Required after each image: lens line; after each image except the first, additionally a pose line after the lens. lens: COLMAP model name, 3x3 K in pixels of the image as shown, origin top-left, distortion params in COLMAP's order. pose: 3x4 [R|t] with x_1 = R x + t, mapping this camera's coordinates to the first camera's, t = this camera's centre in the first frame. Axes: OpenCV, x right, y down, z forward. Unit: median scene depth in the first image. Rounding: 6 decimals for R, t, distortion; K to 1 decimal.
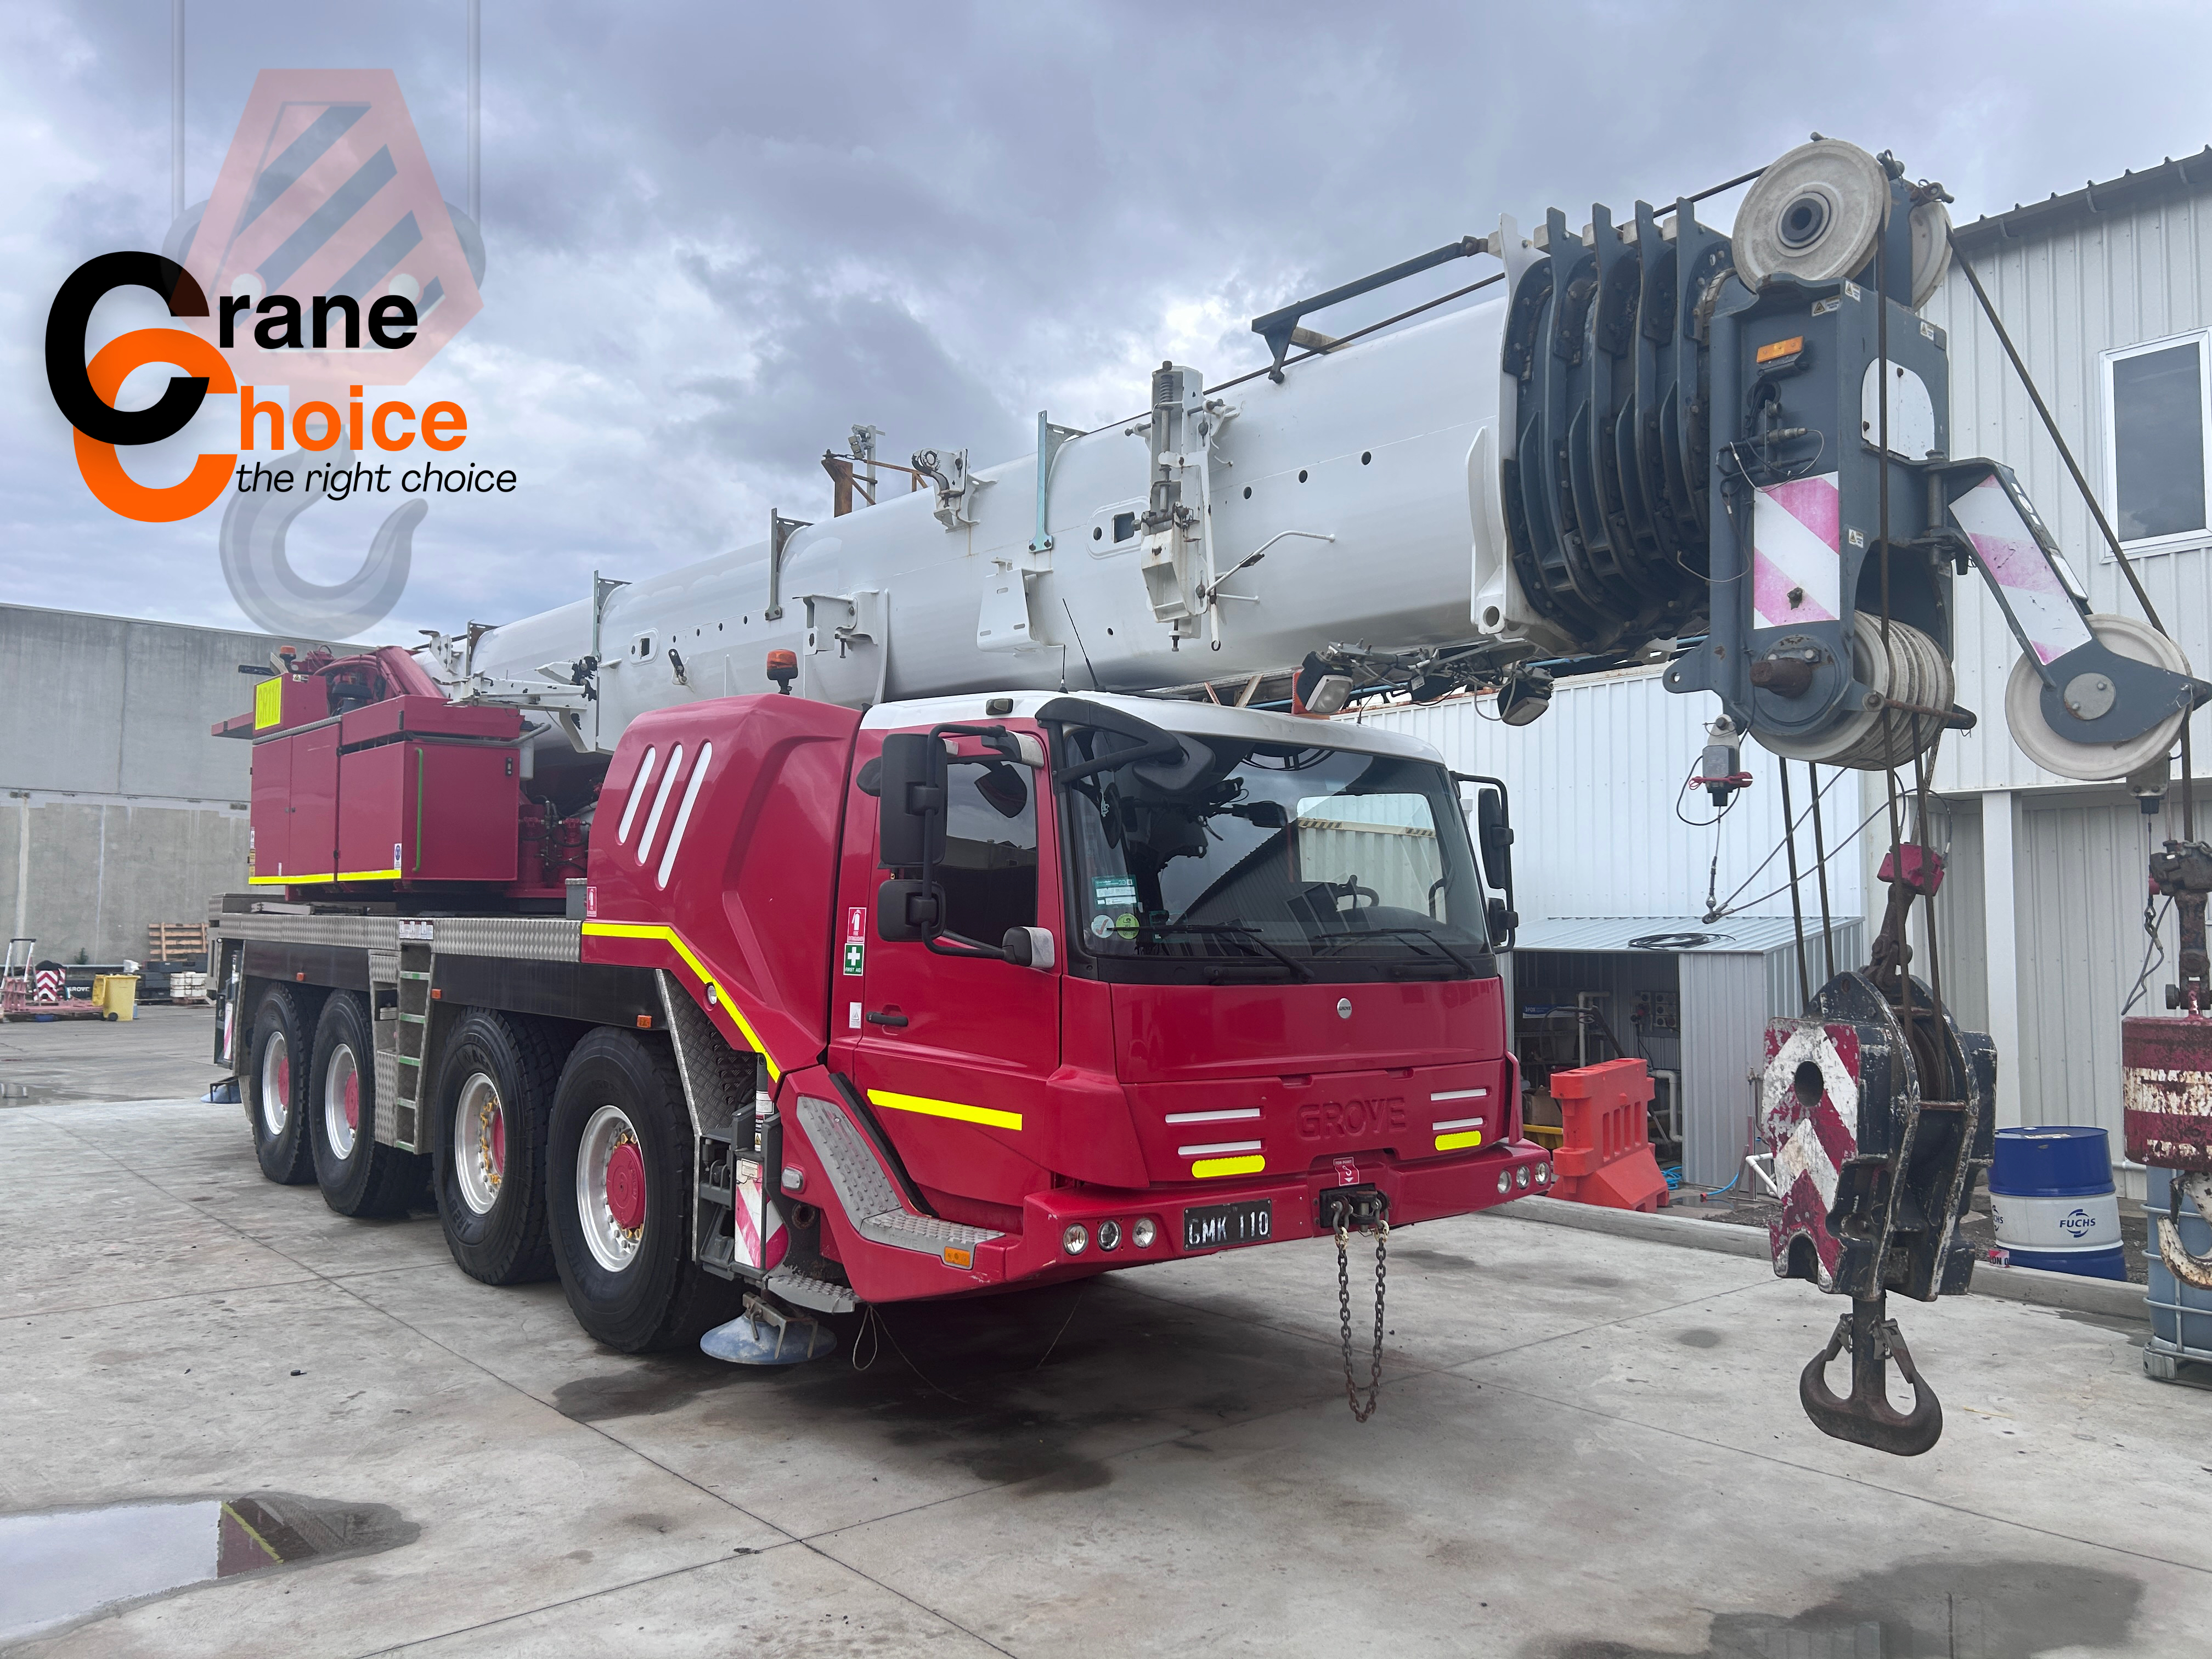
lens RADIAL K [[1651.8, 0, 1114.7], [0, 1651.8, 825.0], [0, 0, 1]] dist [0.027602, -0.004906]
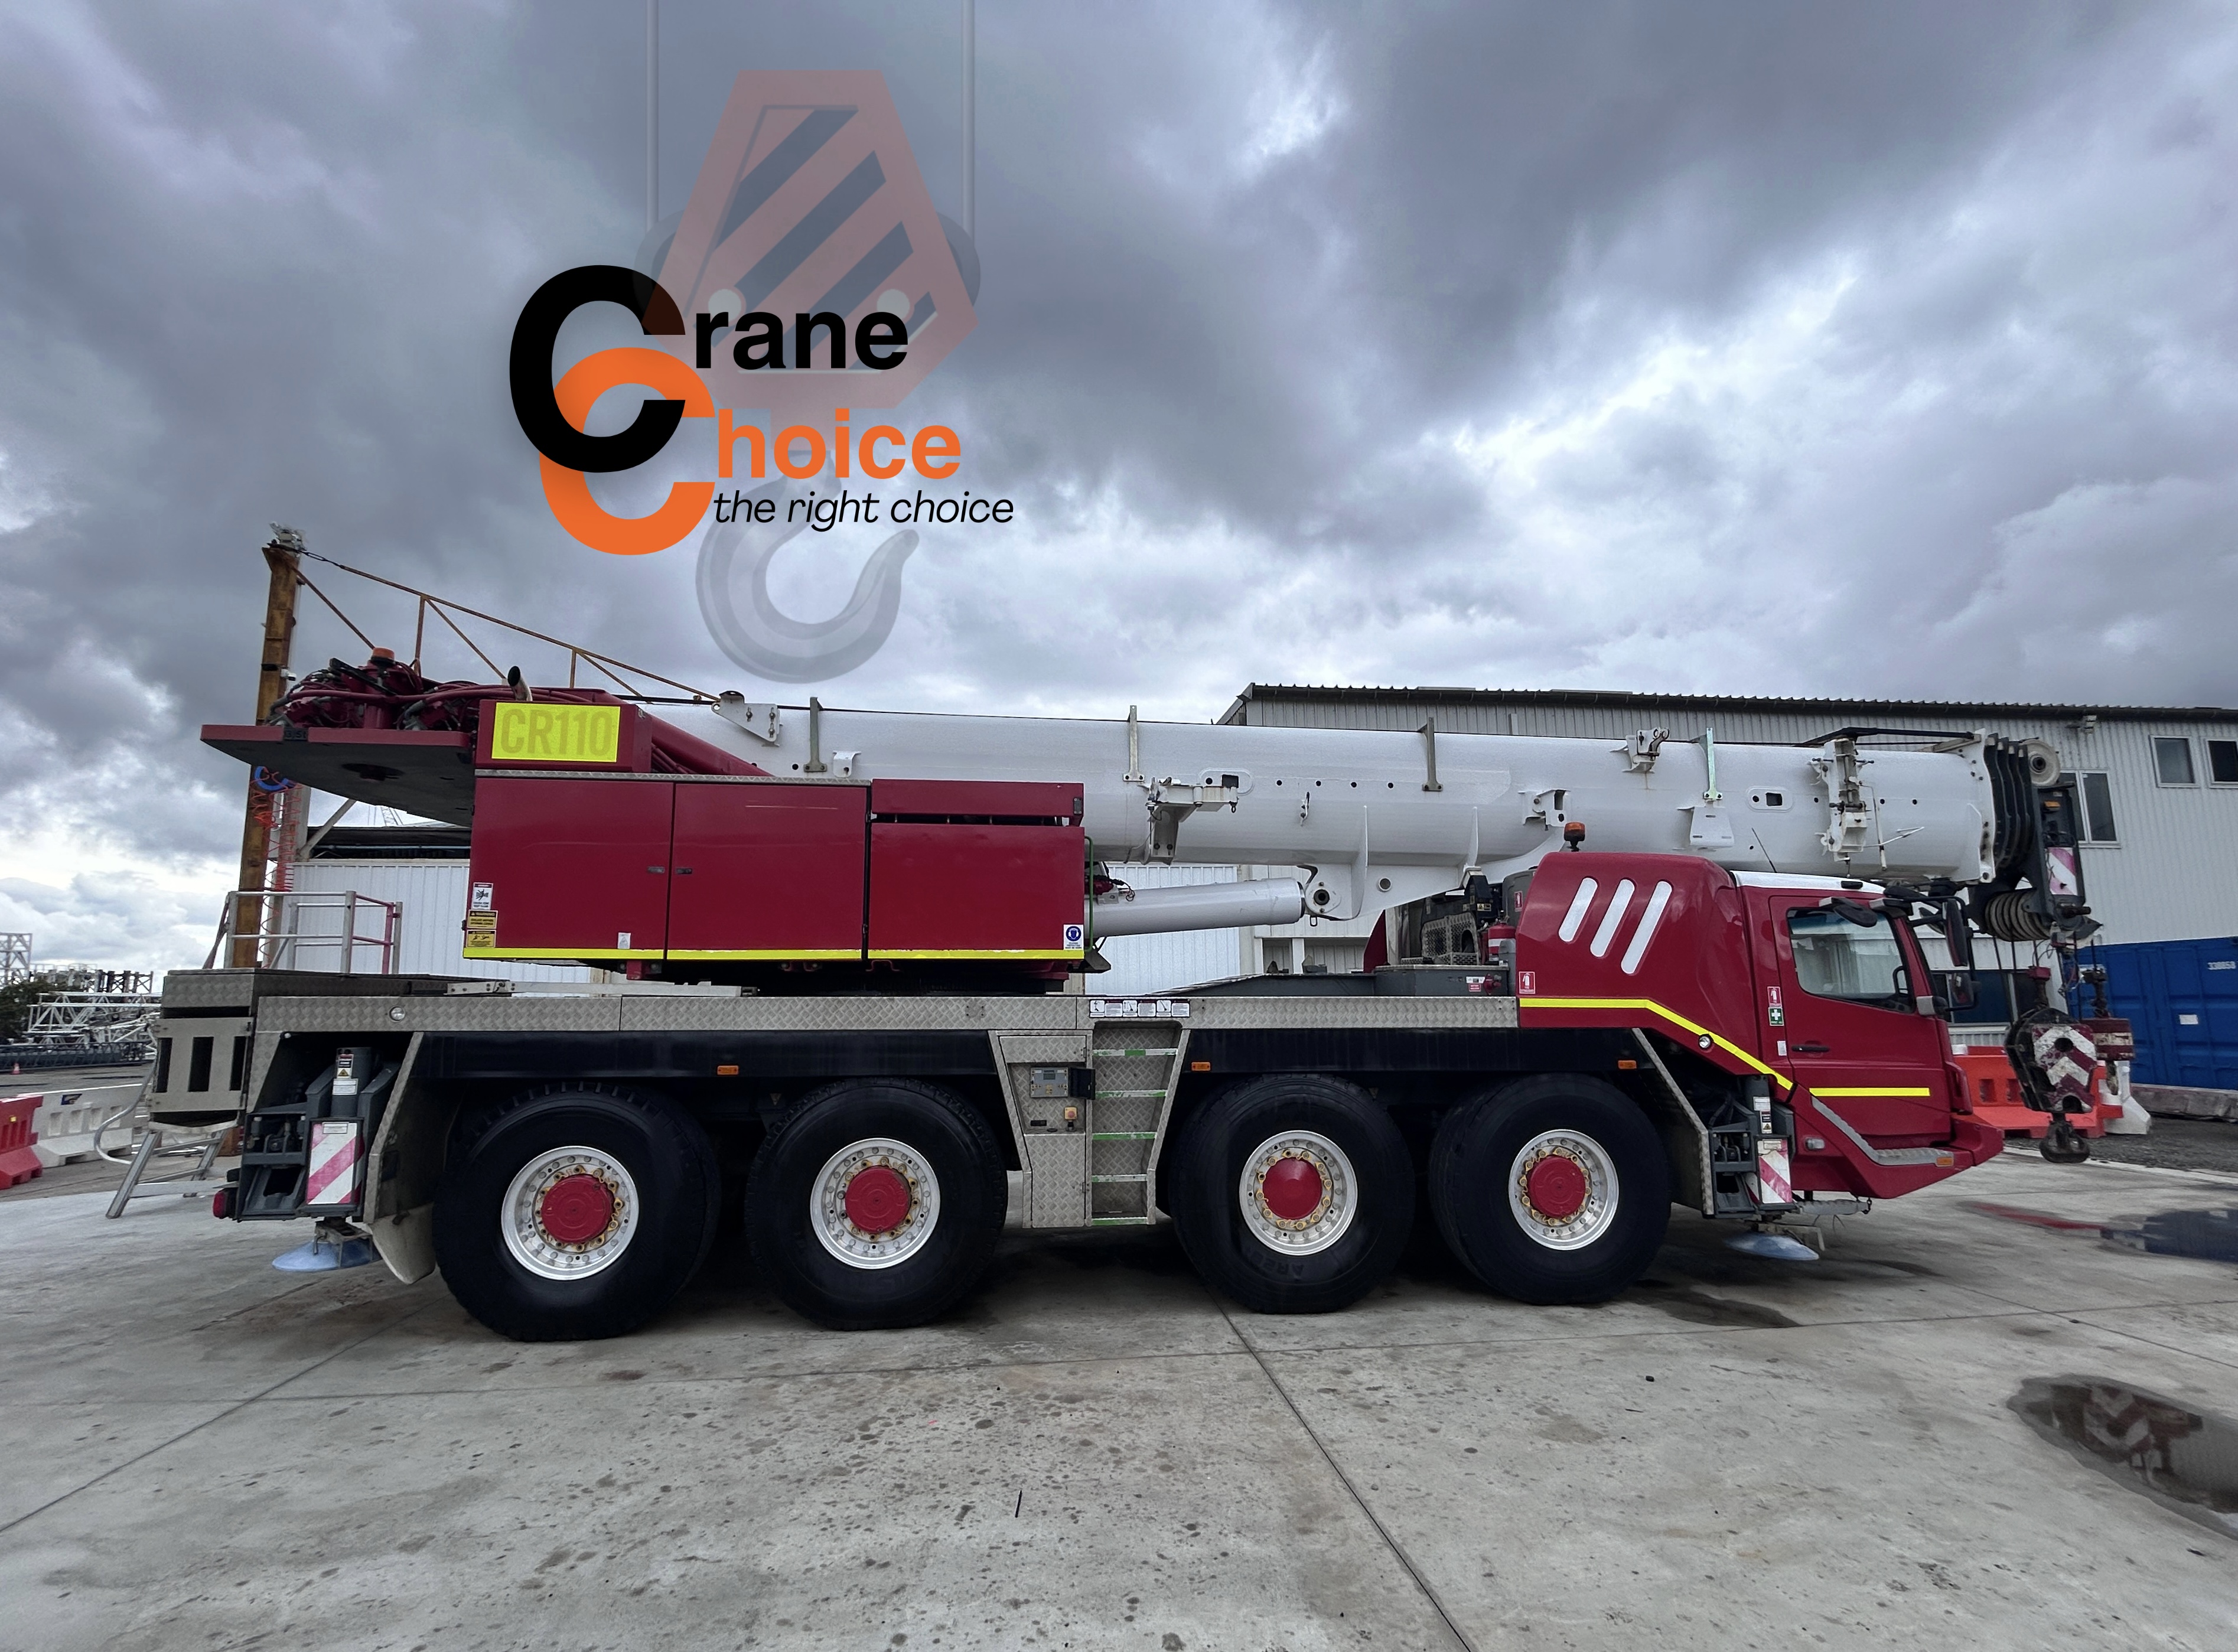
lens RADIAL K [[936.7, 0, 1117.9], [0, 936.7, 910.3], [0, 0, 1]] dist [0.000005, -0.000278]
pose [[0.564513, 0.073540, 0.822142, -1.385440], [-0.038336, 0.997284, -0.062883, 0.058341], [-0.824534, 0.003981, 0.565799, 1.015684]]
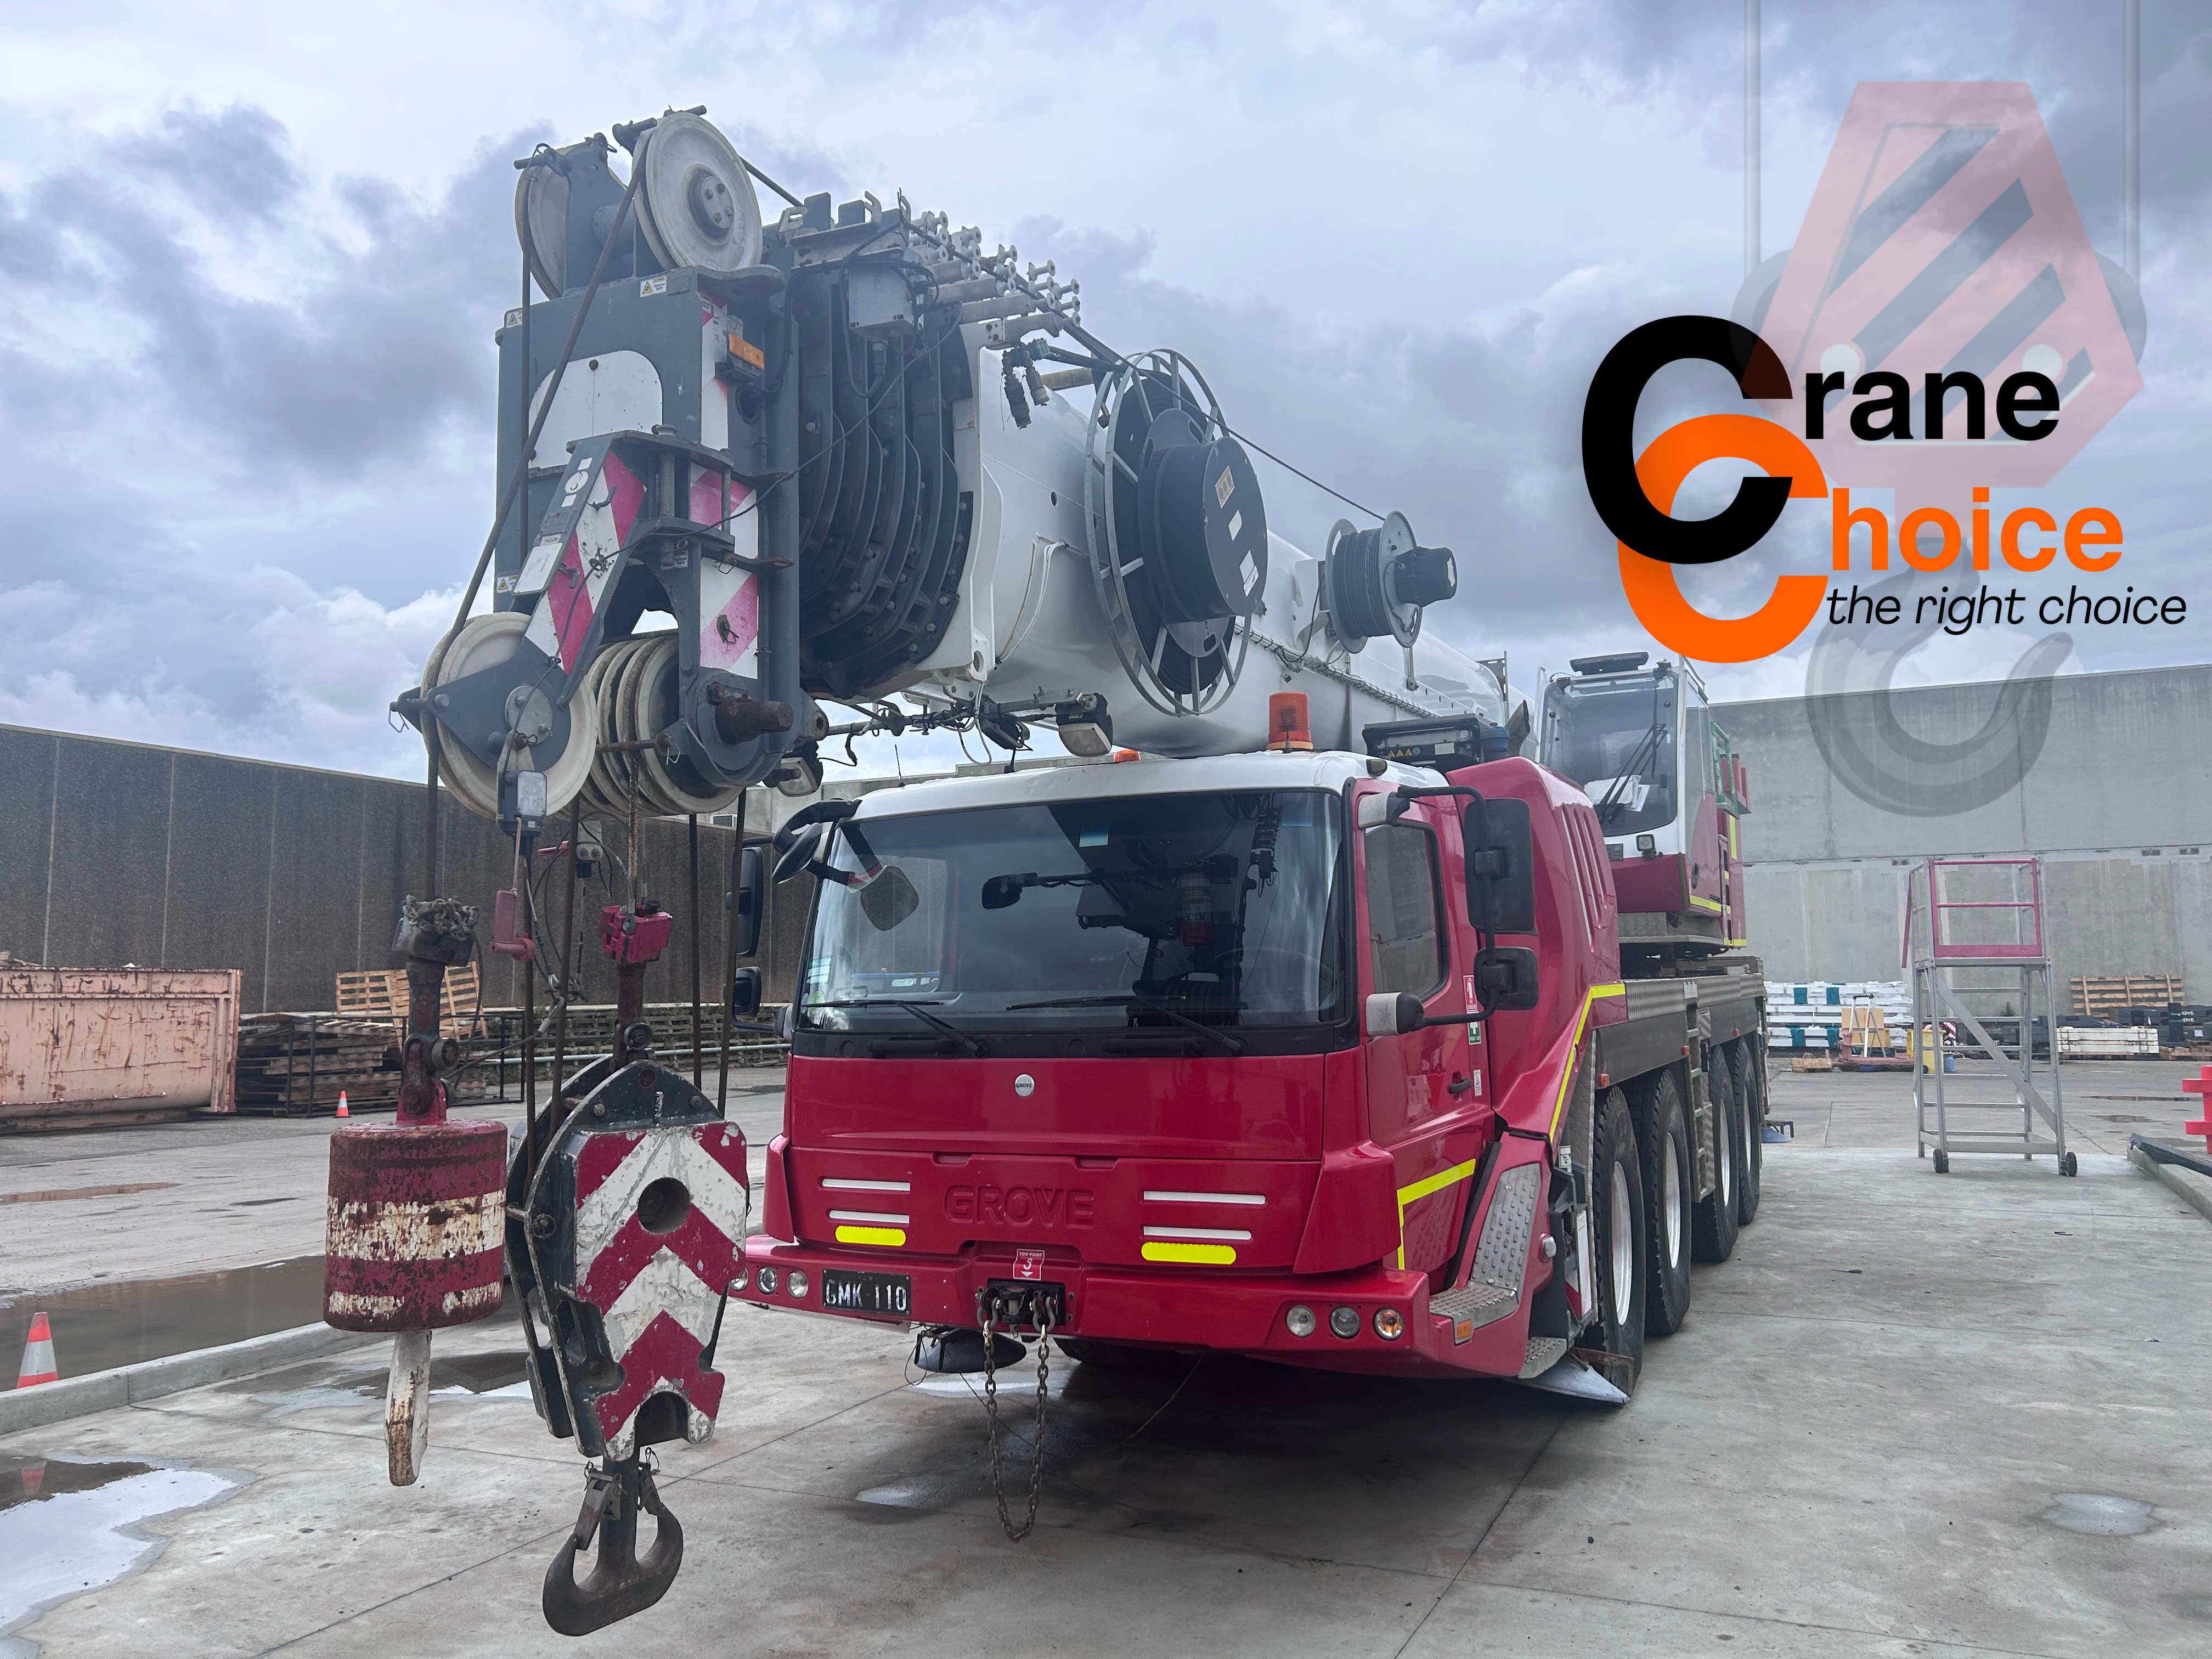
lens RADIAL K [[1651.8, 0, 1114.7], [0, 1651.8, 825.0], [0, 0, 1]] dist [0.027602, -0.004906]
pose [[0.405202, -0.111139, -0.907447, 0.959649], [0.083138, 0.992950, -0.084487, 0.045238], [0.910439, -0.041209, 0.411585, 0.633145]]
